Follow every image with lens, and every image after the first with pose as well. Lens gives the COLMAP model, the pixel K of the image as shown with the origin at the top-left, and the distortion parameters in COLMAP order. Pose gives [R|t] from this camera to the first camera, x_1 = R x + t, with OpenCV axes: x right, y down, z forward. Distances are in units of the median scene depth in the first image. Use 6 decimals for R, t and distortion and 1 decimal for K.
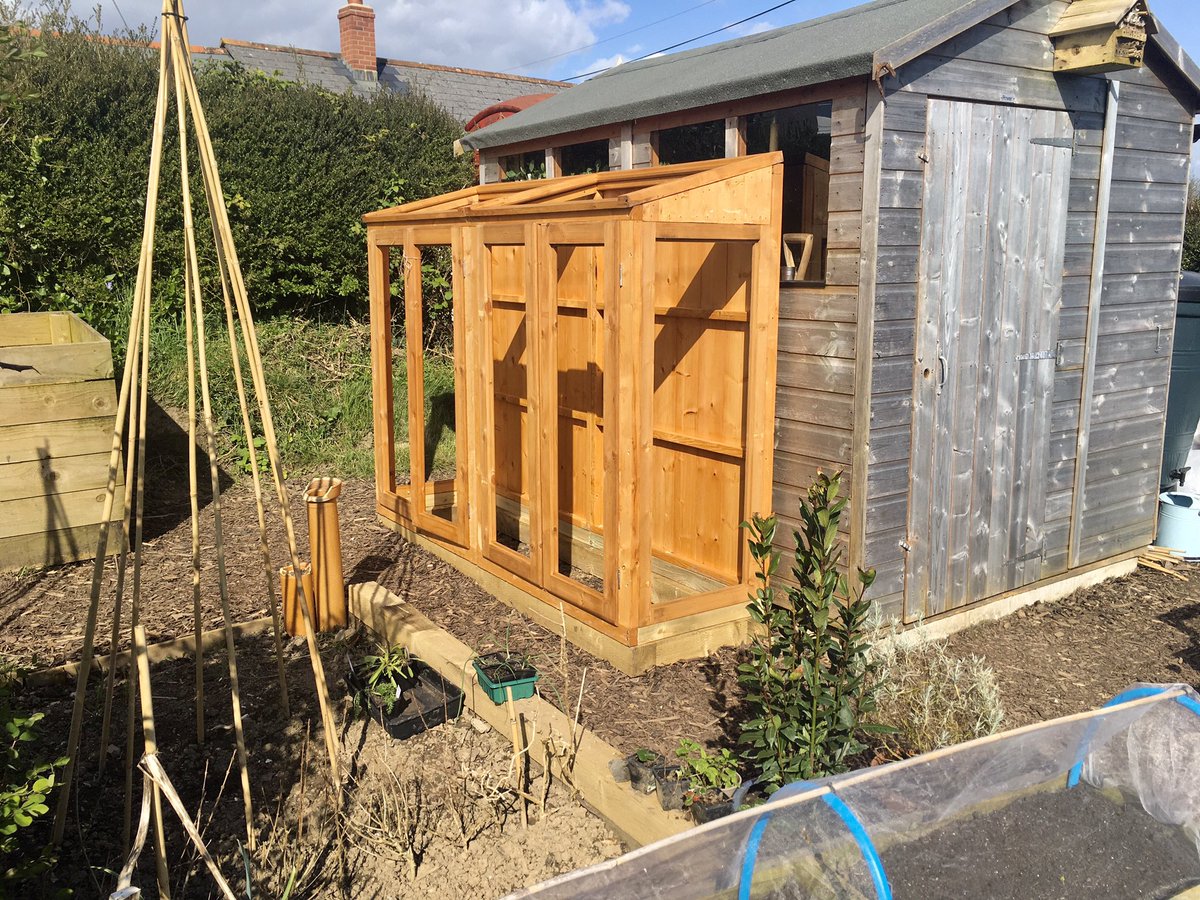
lens RADIAL K [[1013.4, 0, 600.0], [0, 1013.4, 450.0], [0, 0, 1]] dist [0.008594, 0.001722]
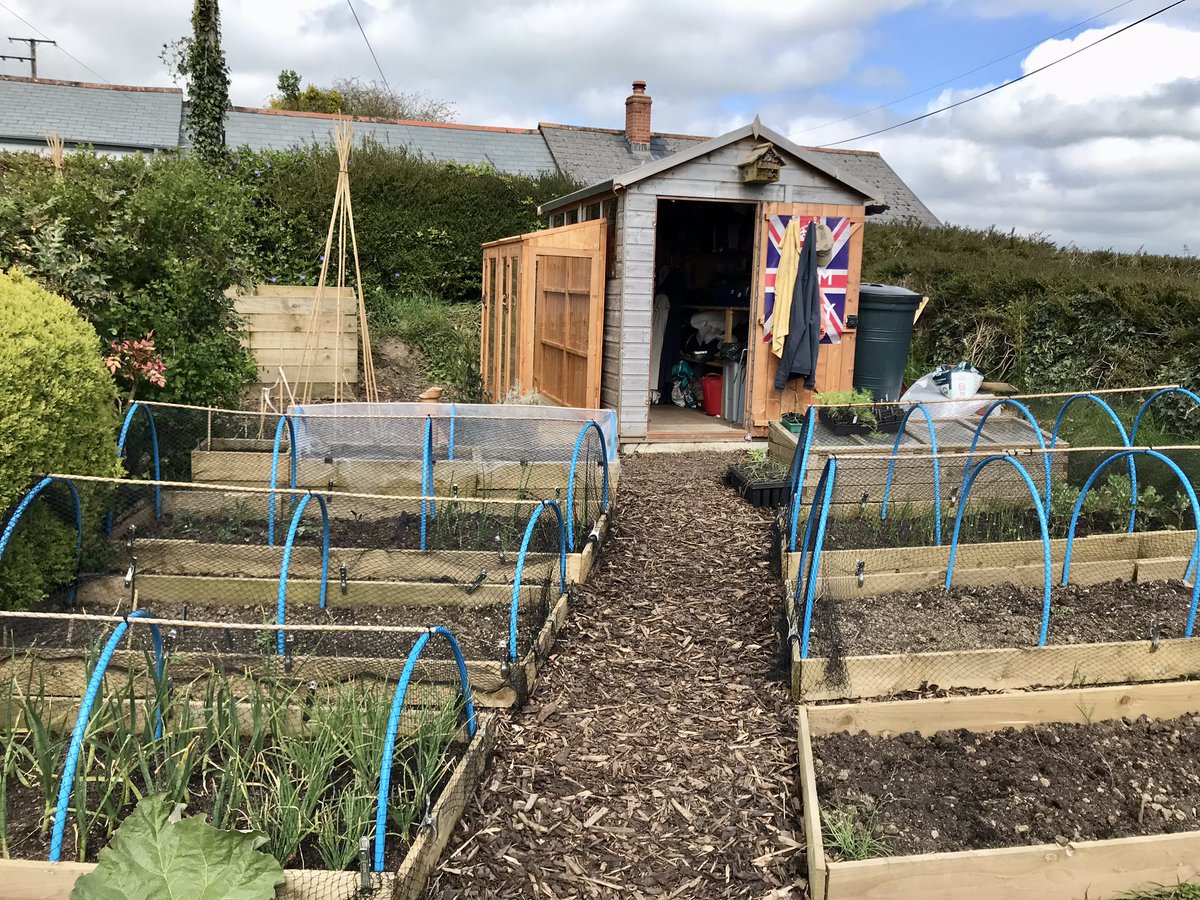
lens RADIAL K [[1013.4, 0, 600.0], [0, 1013.4, 450.0], [0, 0, 1]] dist [0.008594, 0.001722]
pose [[0.935785, 0.095634, -0.339354, 0.919920], [-0.110327, 0.993600, -0.024224, 0.251660], [0.334866, 0.060108, 0.940347, -1.005246]]
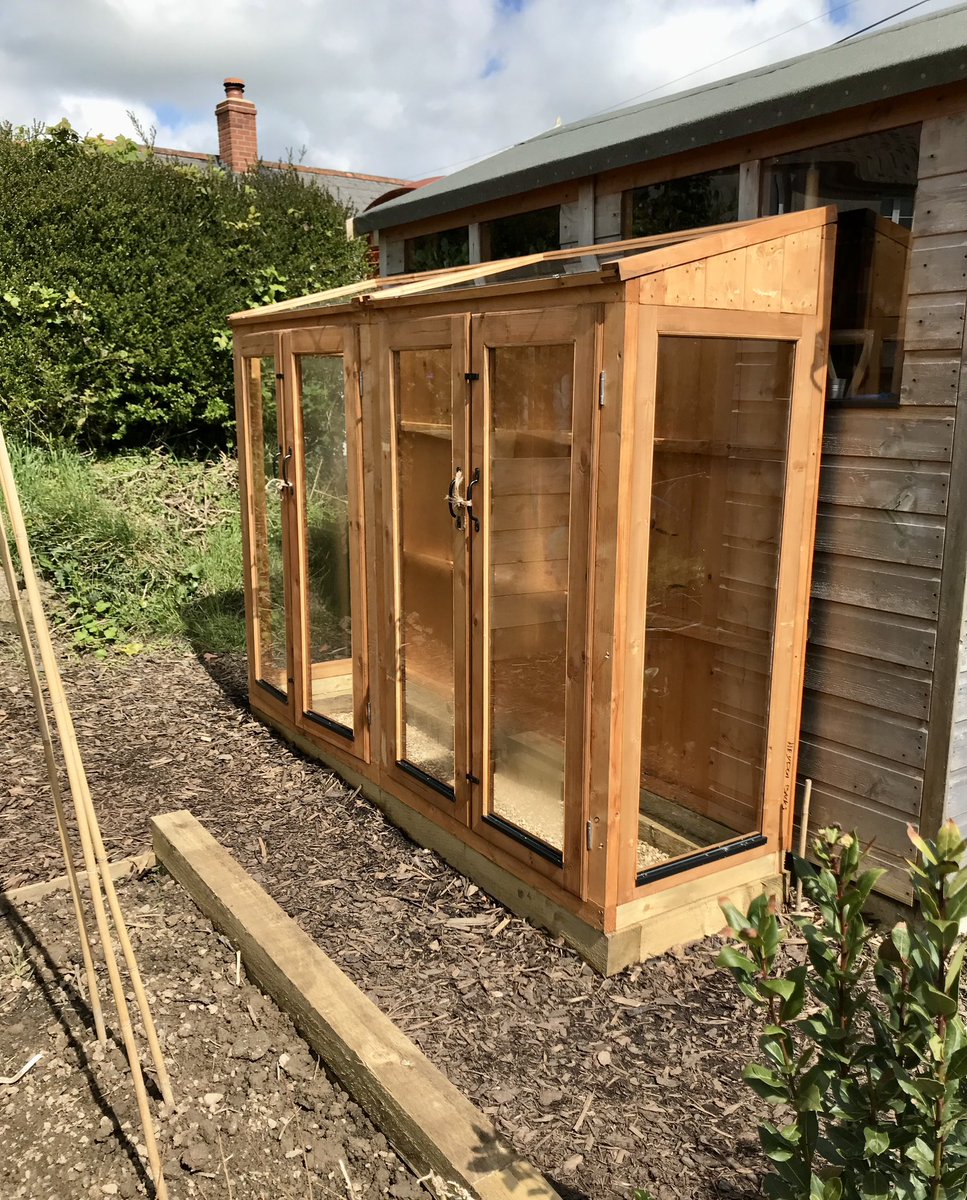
lens RADIAL K [[1048.4, 0, 488.0], [0, 1048.4, 638.3], [0, 0, 1]] dist [-0.022187, 0.001420]
pose [[0.999965, 0.001018, -0.008339, -0.042411], [-0.000609, 0.998804, 0.048891, -0.039877], [0.008379, -0.048885, 0.998769, 0.283599]]
